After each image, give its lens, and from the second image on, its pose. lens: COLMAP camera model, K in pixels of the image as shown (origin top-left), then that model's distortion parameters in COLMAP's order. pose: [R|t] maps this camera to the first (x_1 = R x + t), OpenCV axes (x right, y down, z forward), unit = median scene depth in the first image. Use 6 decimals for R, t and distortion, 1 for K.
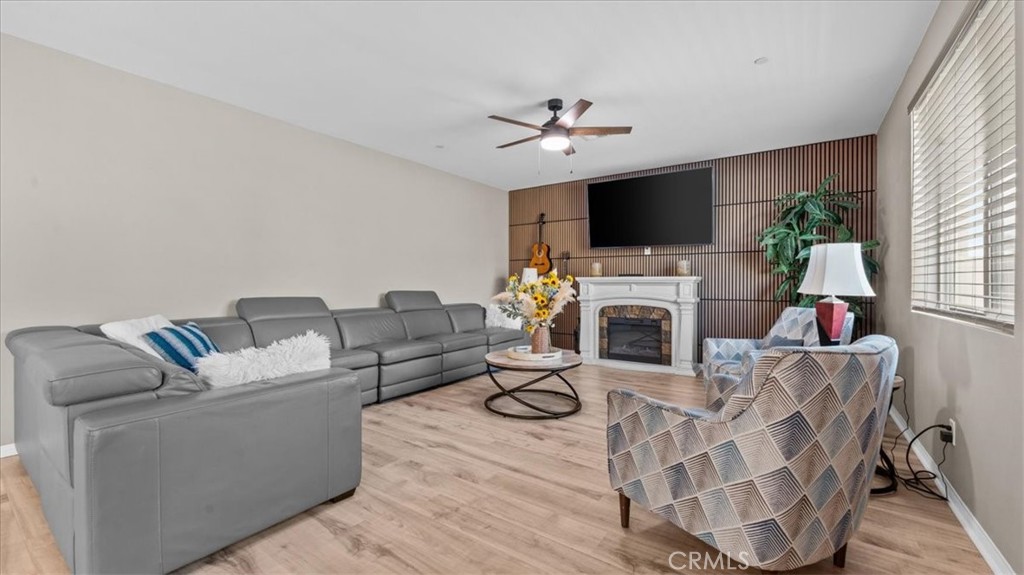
lens RADIAL K [[411.6, 0, 512.1], [0, 411.6, 285.7], [0, 0, 1]] dist [-0.000131, -0.000102]
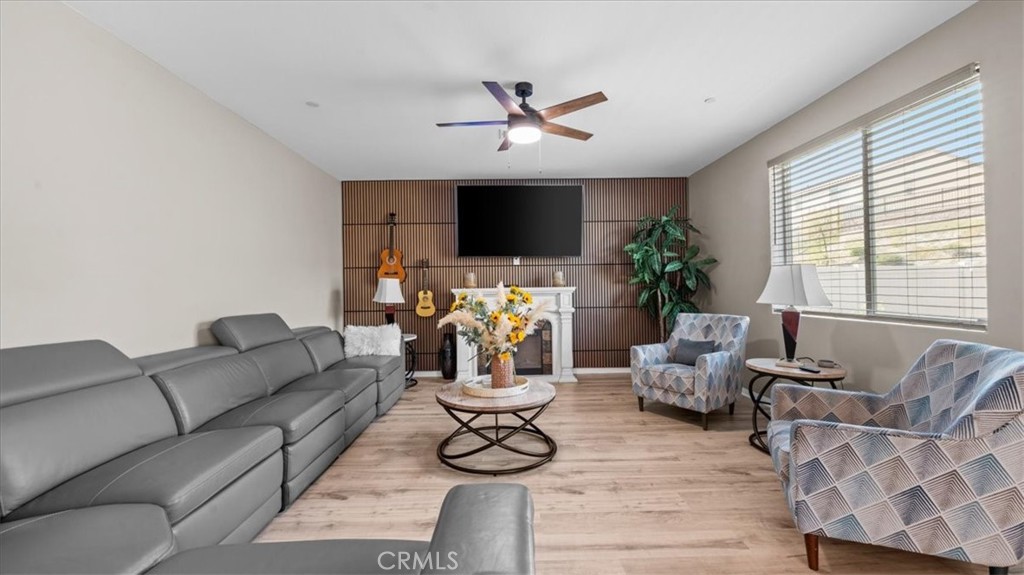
lens RADIAL K [[408.6, 0, 512.0], [0, 408.6, 287.5], [0, 0, 1]] dist [0.000096, -0.000202]
pose [[0.806189, -0.013837, 0.591497, -0.314003], [0.020096, 0.999790, -0.004001, -0.021077], [-0.591317, 0.015112, 0.806297, 0.256412]]
